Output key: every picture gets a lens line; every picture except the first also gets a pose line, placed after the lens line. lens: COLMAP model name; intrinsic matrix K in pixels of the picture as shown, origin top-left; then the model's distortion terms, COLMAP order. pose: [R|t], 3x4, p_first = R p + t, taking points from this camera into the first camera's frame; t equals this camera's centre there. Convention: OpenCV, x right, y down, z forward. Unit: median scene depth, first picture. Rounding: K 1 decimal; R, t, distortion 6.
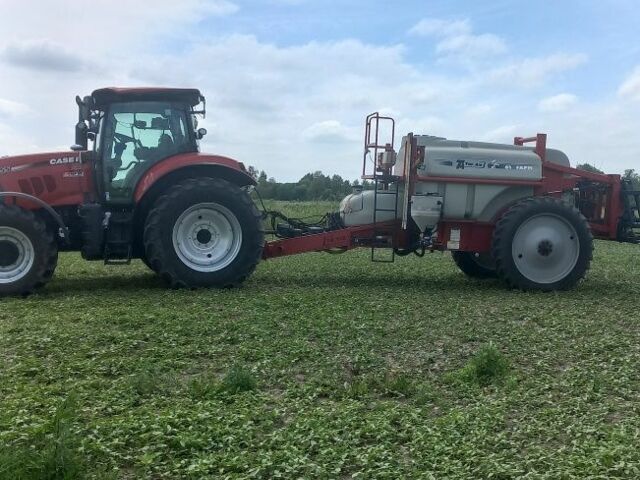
lens RADIAL K [[818.7, 0, 301.8], [0, 818.7, 237.3], [0, 0, 1]] dist [0.074421, -0.086461]
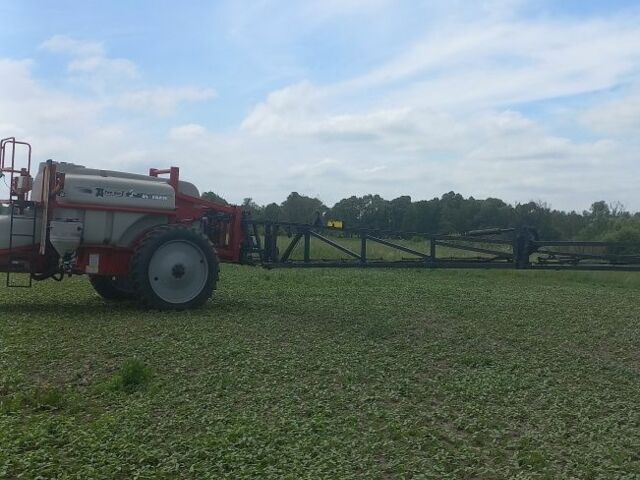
lens RADIAL K [[817.9, 0, 335.2], [0, 817.9, 238.7], [0, 0, 1]] dist [0.094971, -0.019624]
pose [[0.885714, 0.007284, 0.464175, -0.029110], [0.005757, 0.999628, -0.026671, 0.000369], [-0.464196, 0.026295, 0.885342, -0.071054]]
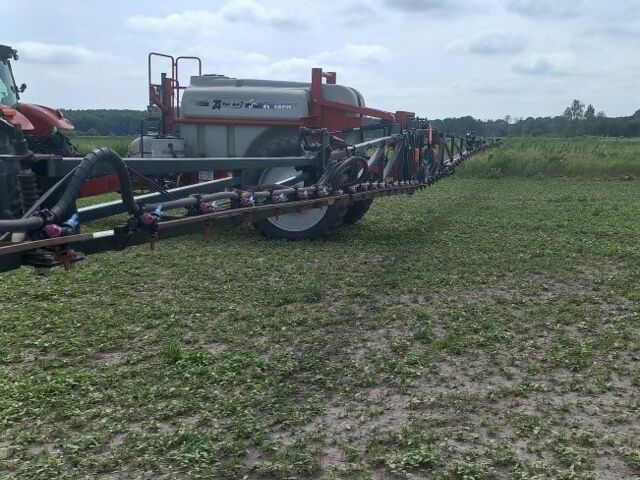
lens RADIAL K [[834.8, 0, 353.6], [0, 834.8, 240.1], [0, 0, 1]] dist [0.096865, -0.009880]
pose [[0.928294, 0.031789, -0.370487, 0.710910], [-0.003613, 0.997063, 0.076498, -0.006724], [0.371830, -0.069674, 0.925682, 0.143428]]
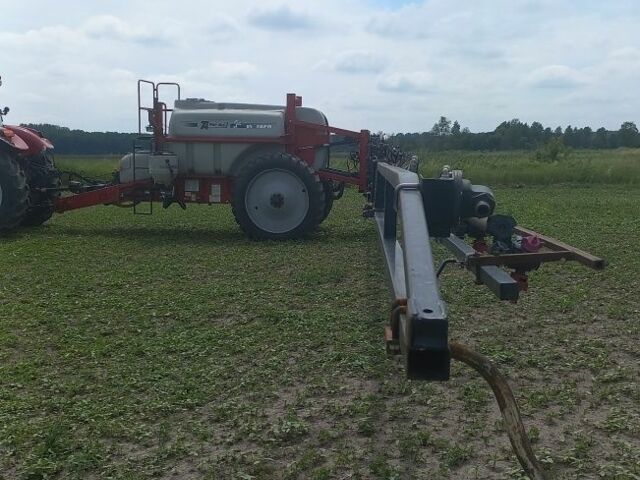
lens RADIAL K [[817.9, 0, 335.2], [0, 817.9, 238.7], [0, 0, 1]] dist [0.094971, -0.019624]
pose [[0.969271, 0.000771, -0.245995, 0.635675], [0.014172, 0.998159, 0.058971, 0.000669], [0.245588, -0.060646, 0.967475, -0.031263]]
